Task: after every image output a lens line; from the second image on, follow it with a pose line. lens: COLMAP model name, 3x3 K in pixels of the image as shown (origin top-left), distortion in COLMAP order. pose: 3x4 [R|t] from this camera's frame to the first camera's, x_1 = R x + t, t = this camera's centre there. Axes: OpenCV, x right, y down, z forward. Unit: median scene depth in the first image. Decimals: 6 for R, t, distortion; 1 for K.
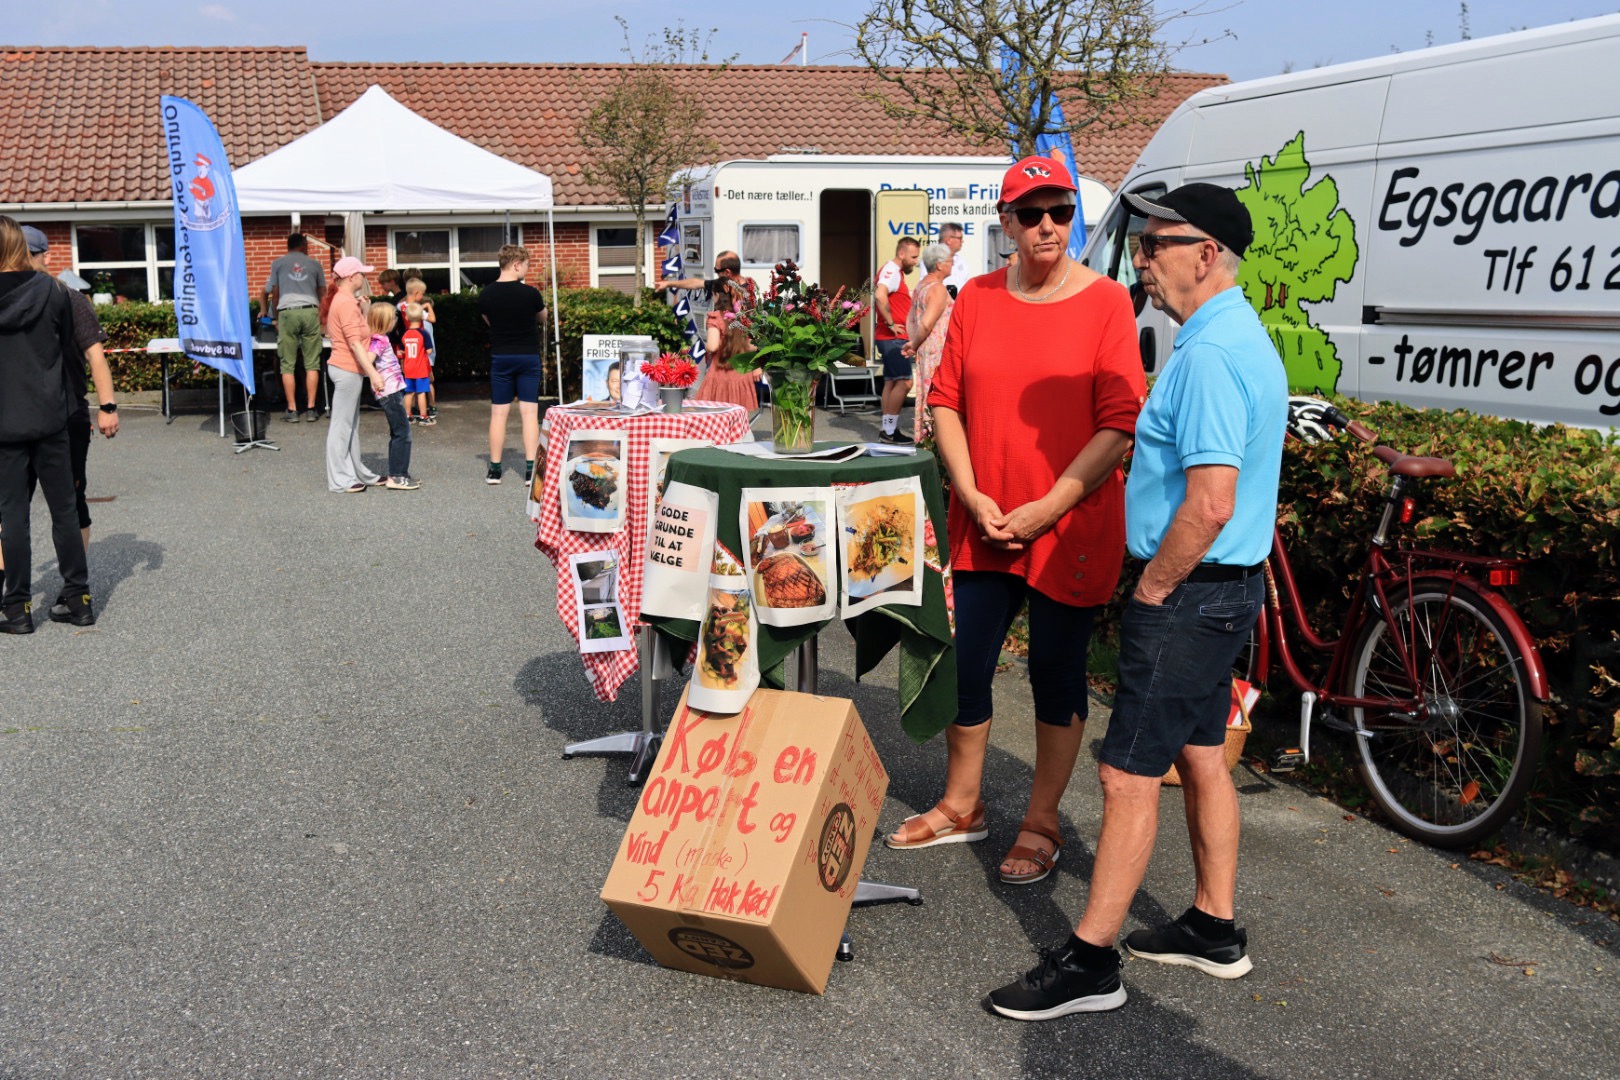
lens RADIAL K [[1780.5, 0, 810.0], [0, 1780.5, 540.0], [0, 0, 1]] dist [-0.122749, 0.164905]
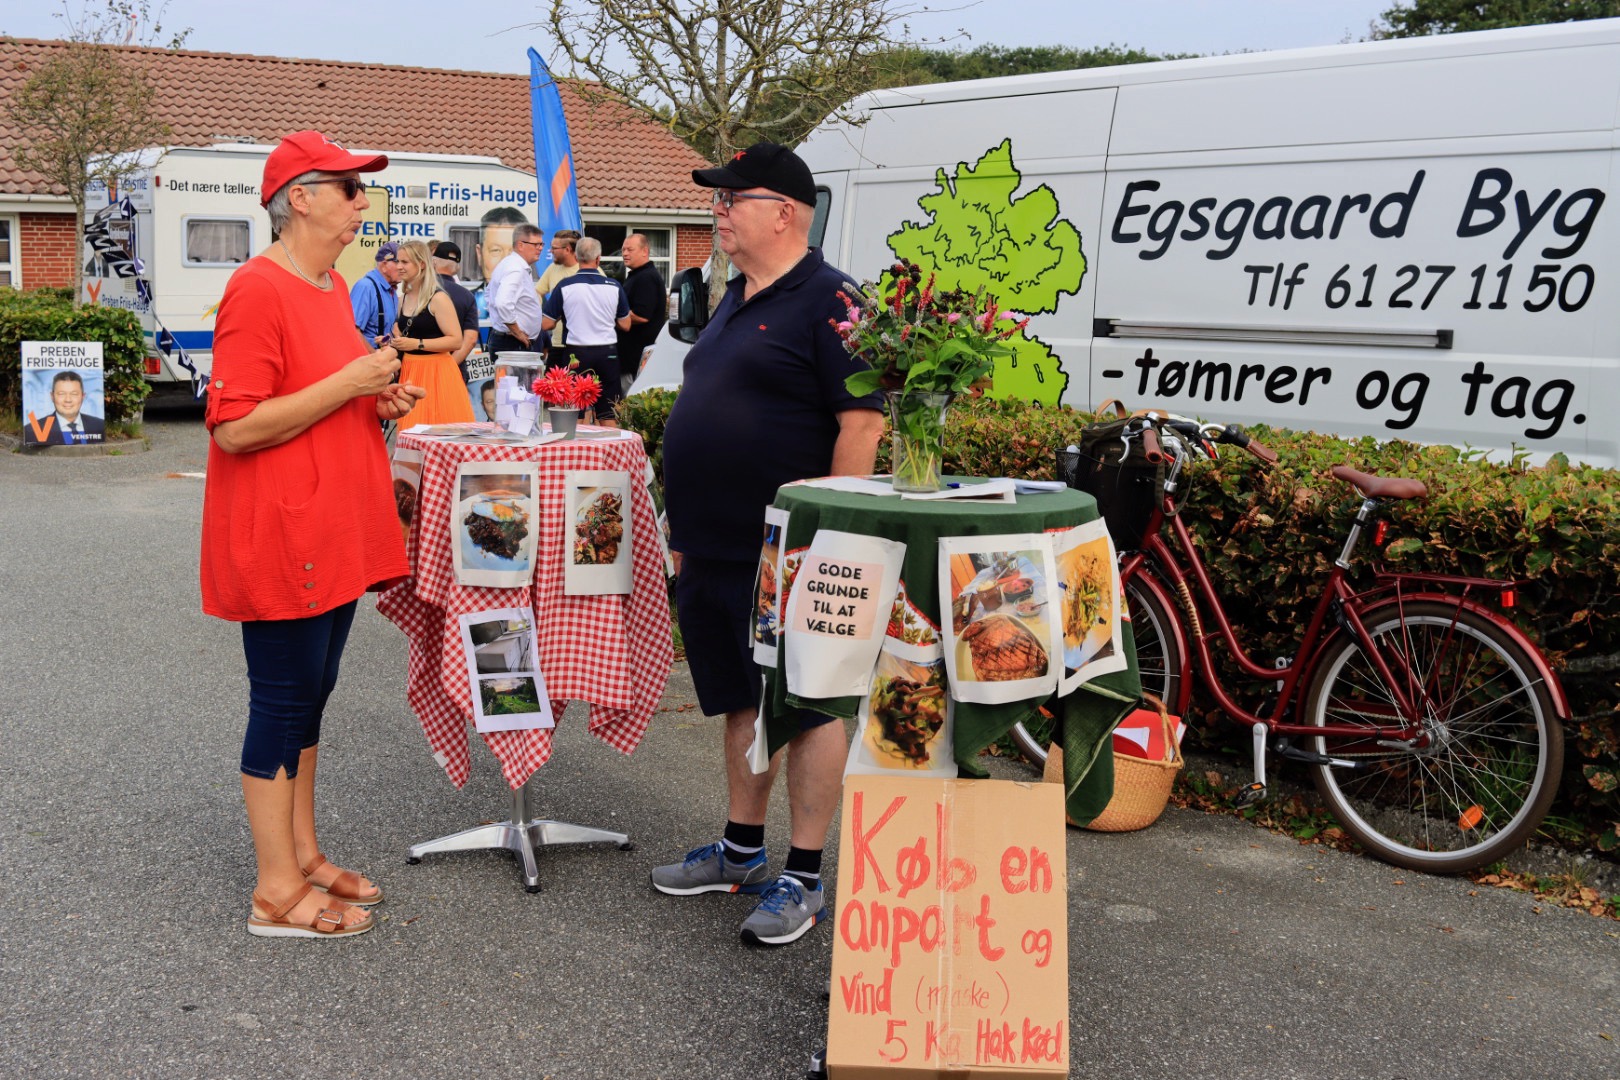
lens RADIAL K [[1780.5, 0, 810.0], [0, 1780.5, 540.0], [0, 0, 1]] dist [-0.122749, 0.164905]
pose [[0.925636, -0.031802, 0.377077, -0.257763], [0.033149, 0.999446, 0.002918, -0.020790], [-0.376961, 0.009798, 0.926177, 0.170823]]
